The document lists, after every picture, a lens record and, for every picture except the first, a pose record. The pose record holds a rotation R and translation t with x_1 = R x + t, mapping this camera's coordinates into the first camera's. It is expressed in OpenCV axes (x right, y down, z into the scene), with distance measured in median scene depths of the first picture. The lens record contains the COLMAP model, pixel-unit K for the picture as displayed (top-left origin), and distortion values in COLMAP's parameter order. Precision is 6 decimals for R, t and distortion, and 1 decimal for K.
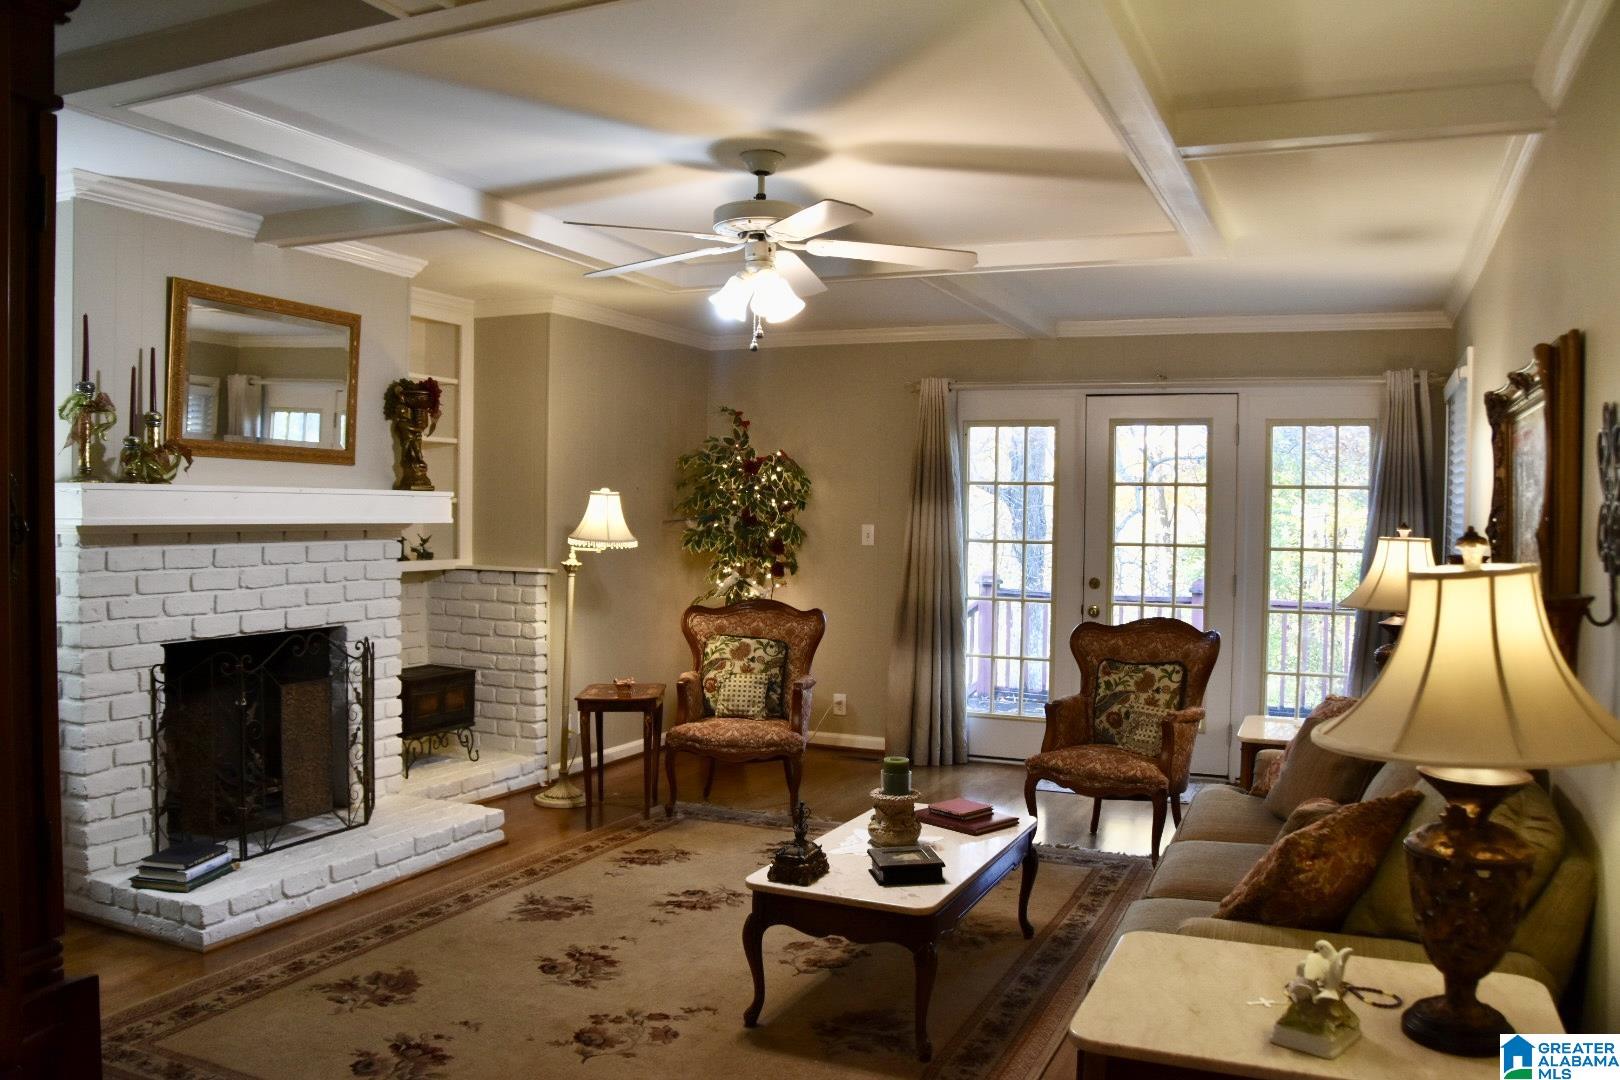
lens RADIAL K [[1274.4, 0, 816.7], [0, 1274.4, 544.2], [0, 0, 1]] dist [-0.175729, 0.107208]
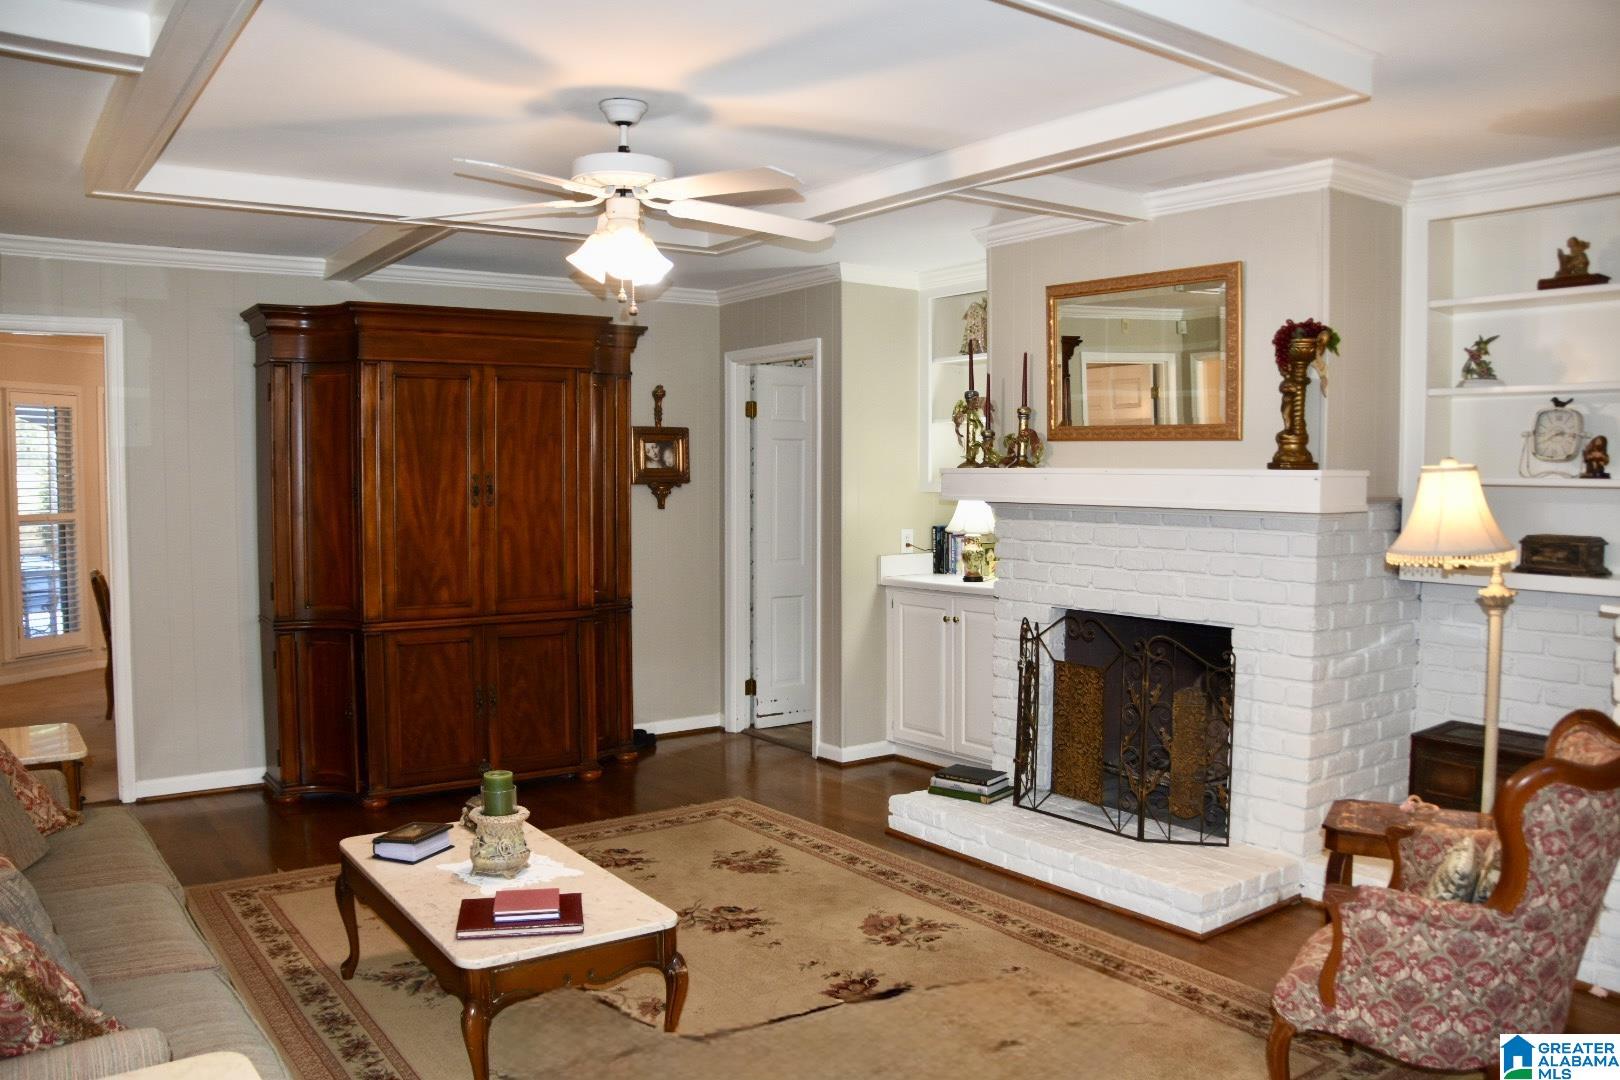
lens RADIAL K [[1274.4, 0, 810.9], [0, 1274.4, 537.7], [0, 0, 1]] dist [-0.175729, 0.107208]
pose [[-0.506825, 0.030433, -0.861511, 0.566370], [-0.033259, 0.997942, 0.054818, -0.038318], [0.861407, 0.056437, -0.504770, 1.317522]]
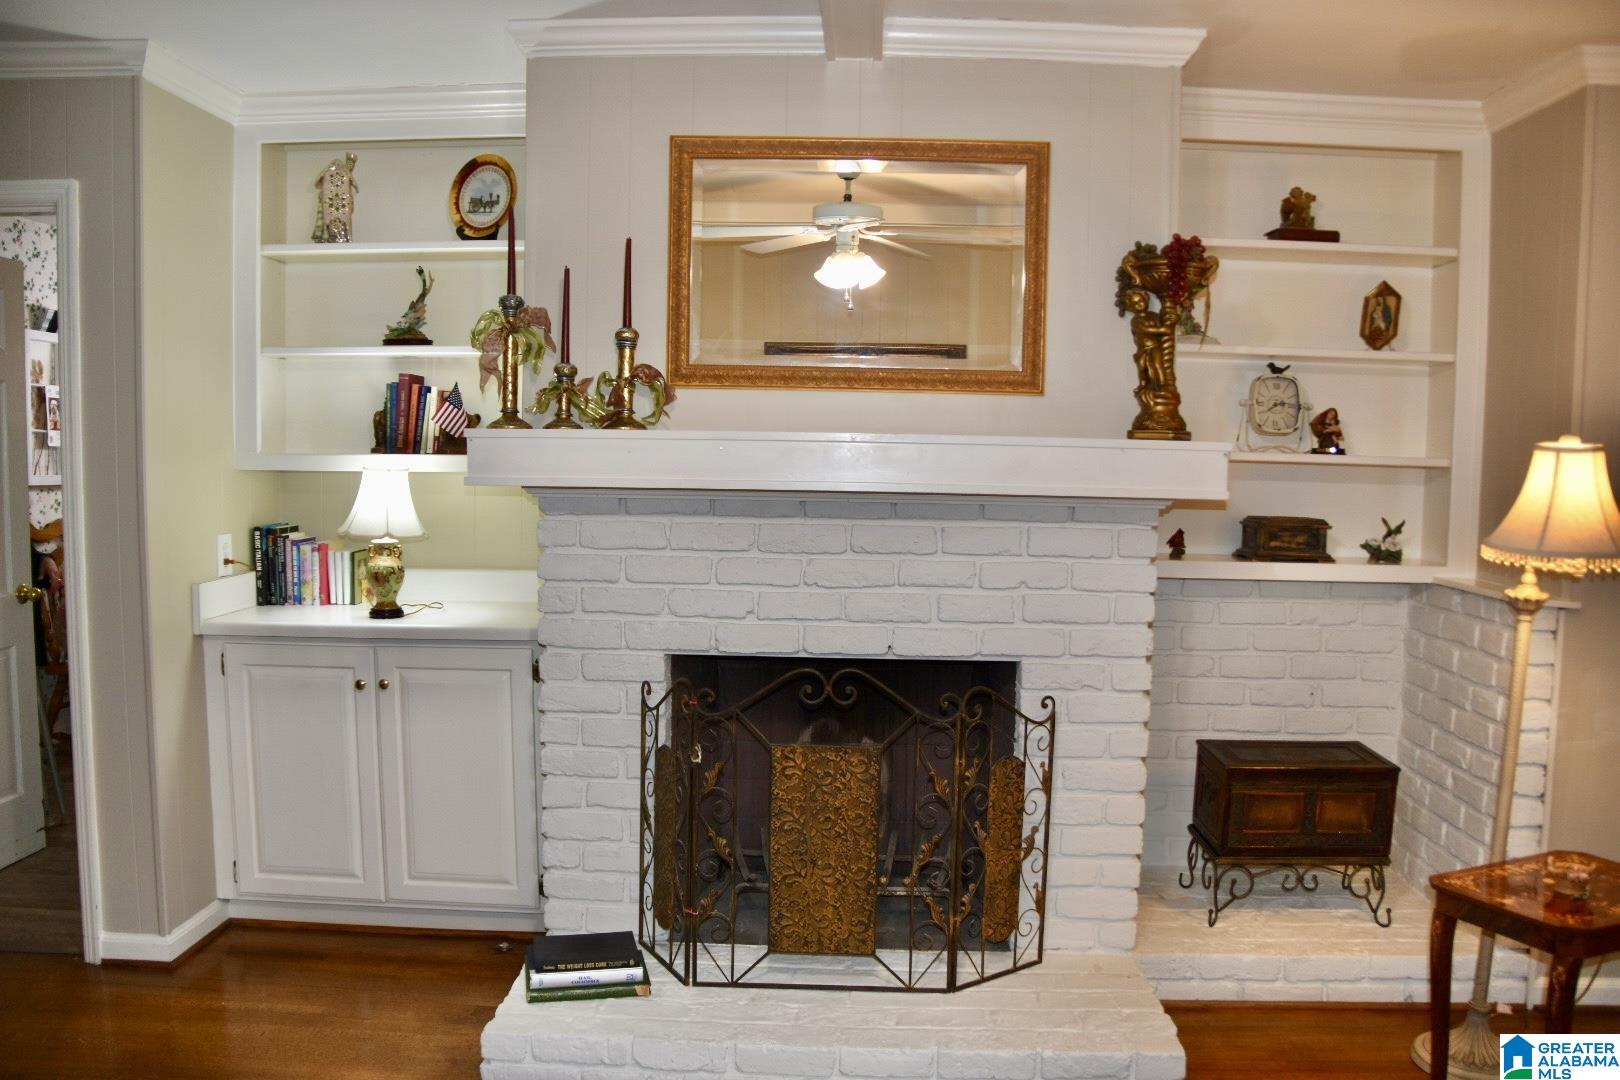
lens RADIAL K [[1274.4, 0, 815.0], [0, 1274.4, 549.8], [0, 0, 1]] dist [-0.175729, 0.107208]
pose [[0.372781, 0.066354, -0.925544, 0.171654], [-0.037411, 0.997704, 0.056460, -0.022982], [0.927165, 0.013578, 0.374407, 0.752344]]
